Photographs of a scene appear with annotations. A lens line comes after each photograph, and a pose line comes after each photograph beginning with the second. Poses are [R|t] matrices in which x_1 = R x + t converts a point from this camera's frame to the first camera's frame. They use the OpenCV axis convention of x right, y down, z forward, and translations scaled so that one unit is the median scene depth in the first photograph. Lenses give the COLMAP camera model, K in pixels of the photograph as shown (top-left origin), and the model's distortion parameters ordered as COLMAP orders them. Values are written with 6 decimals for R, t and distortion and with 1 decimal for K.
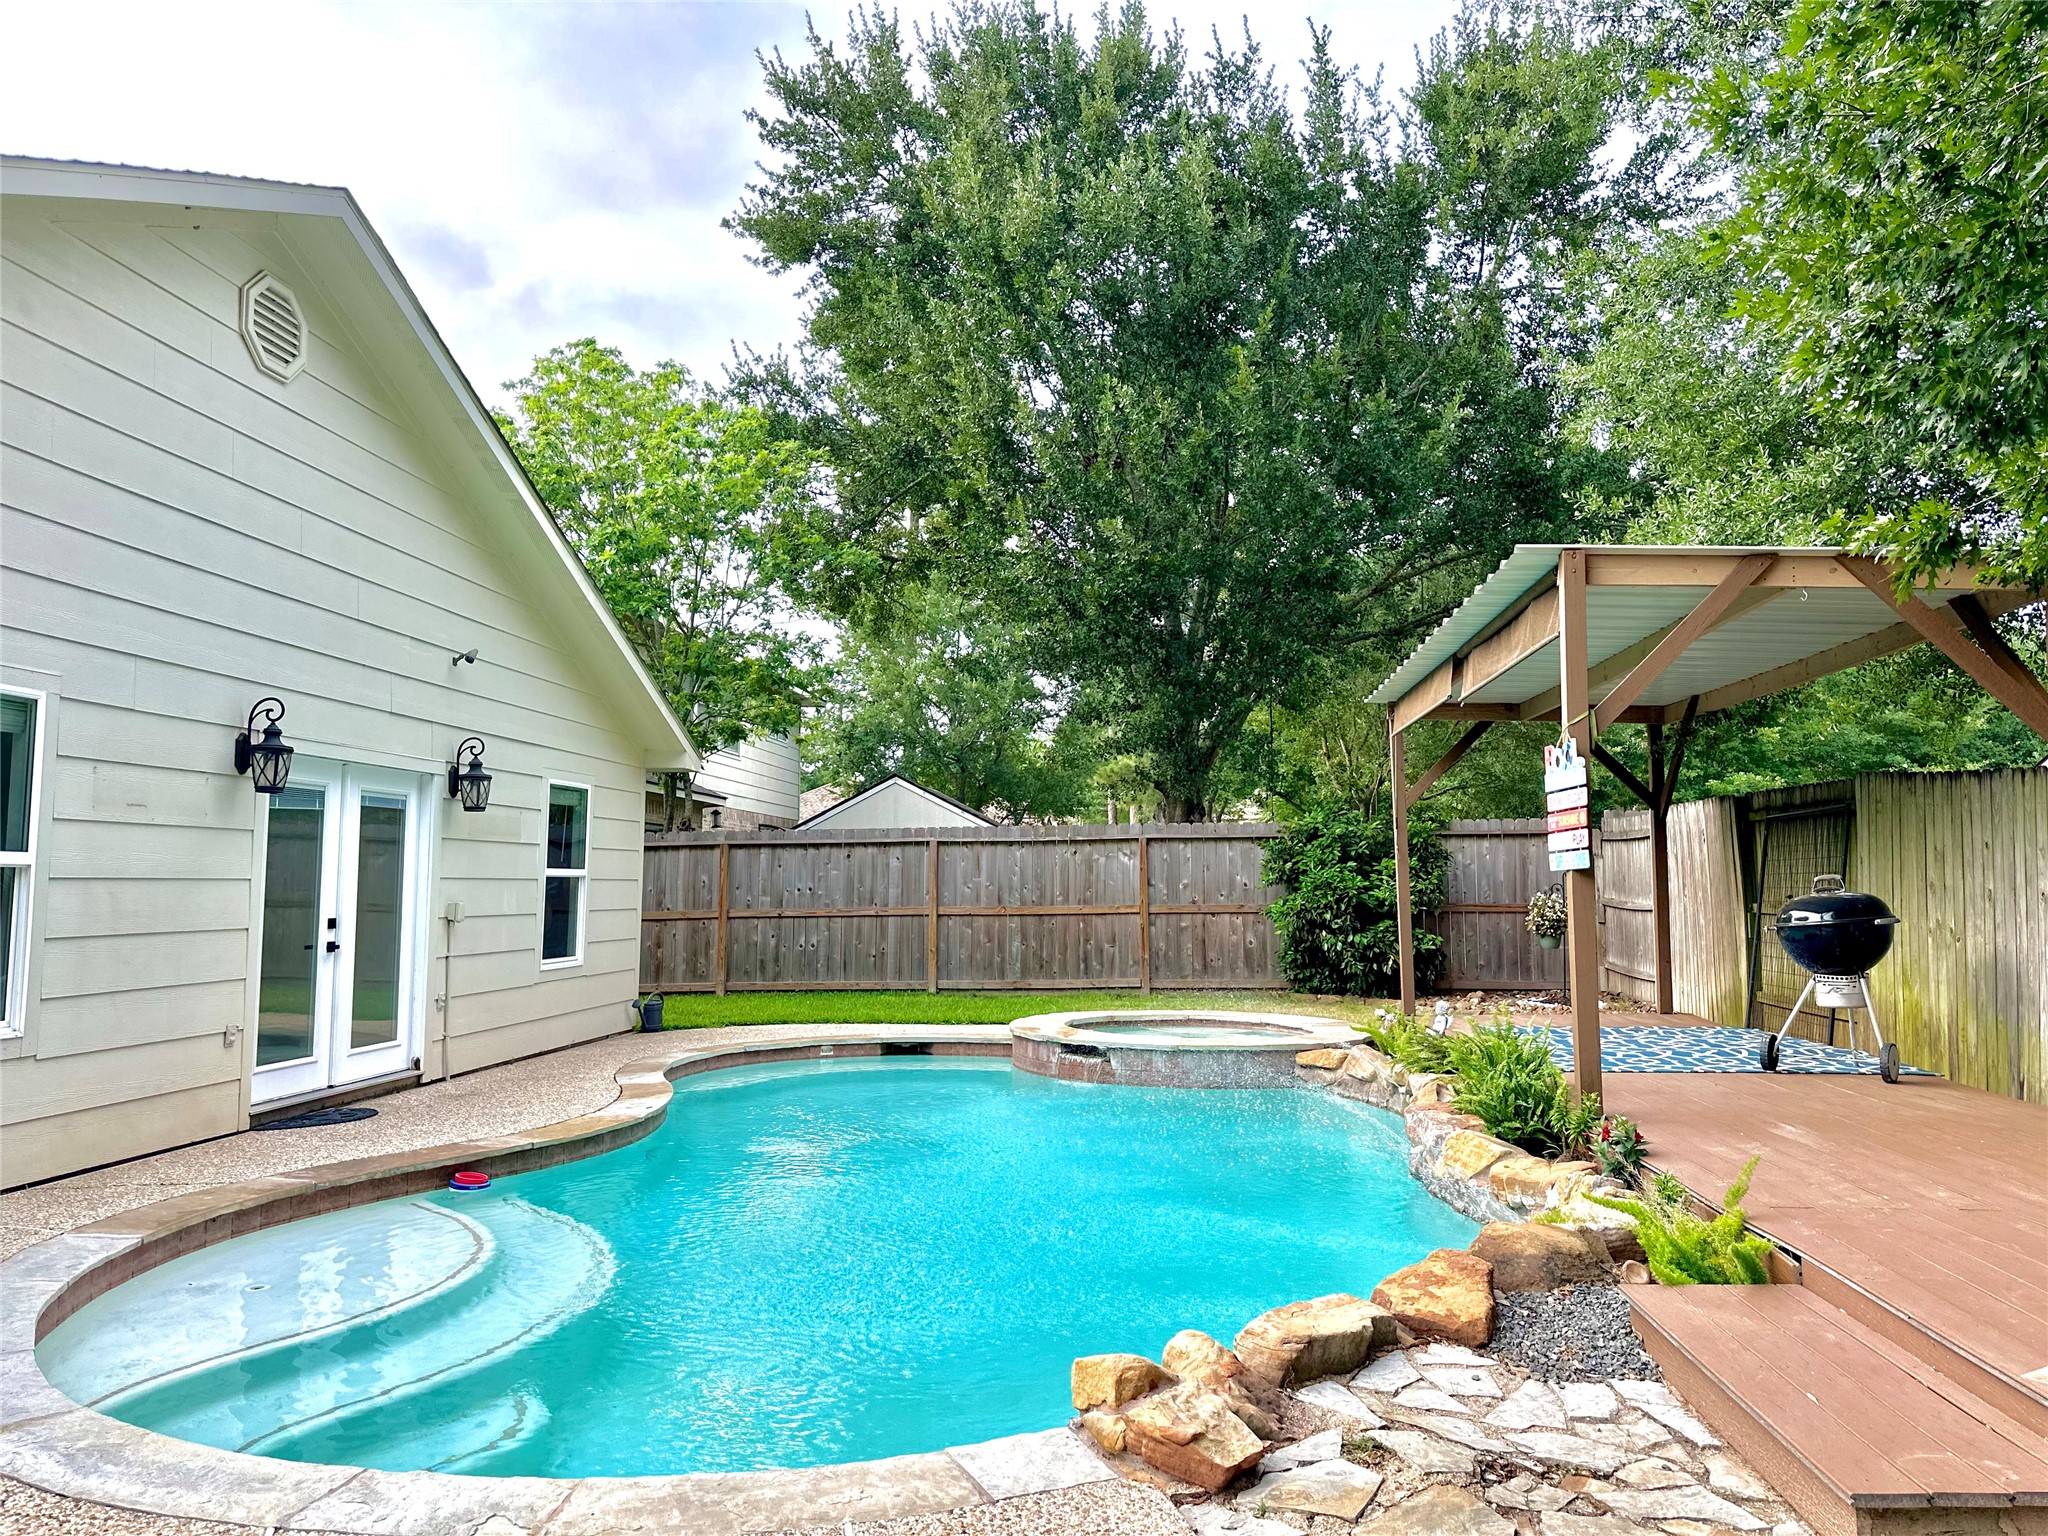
lens RADIAL K [[1457.3, 0, 1024.0], [0, 1457.3, 768.0], [0, 0, 1]] dist [0.062062, -0.080489]
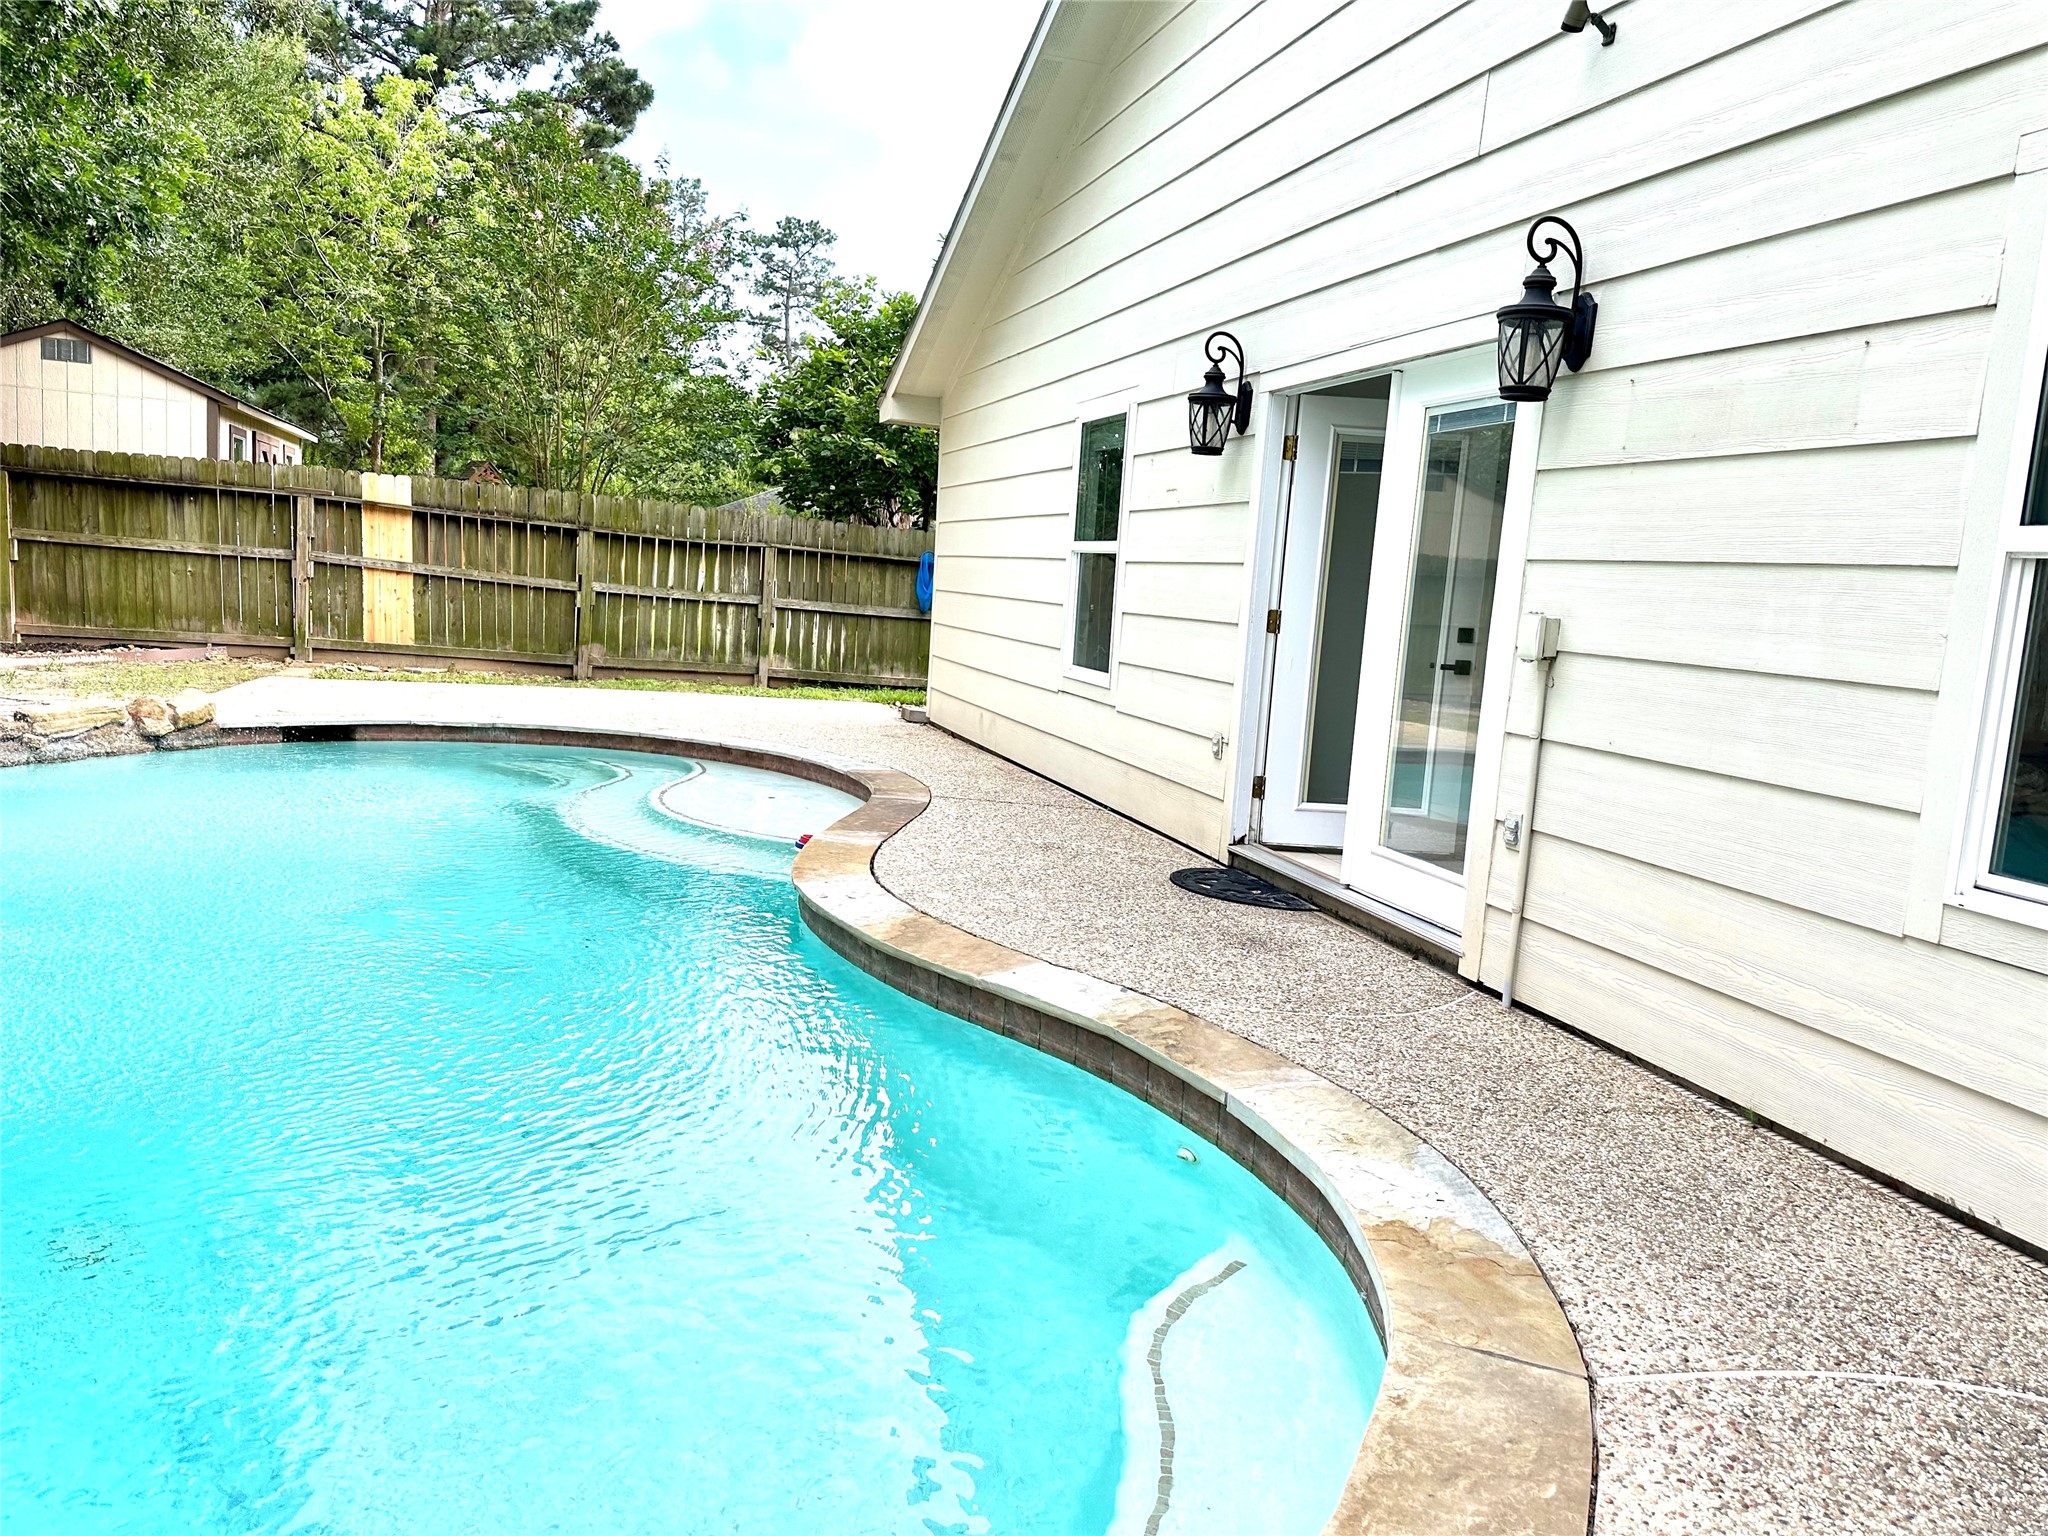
lens RADIAL K [[1457.3, 0, 1024.0], [0, 1457.3, 768.0], [0, 0, 1]] dist [0.062062, -0.080489]
pose [[-0.915578, 0.018634, -0.401708, 0.000275], [-0.007006, 0.998035, 0.062265, 0.068111], [0.402079, 0.059822, -0.913649, 0.834303]]
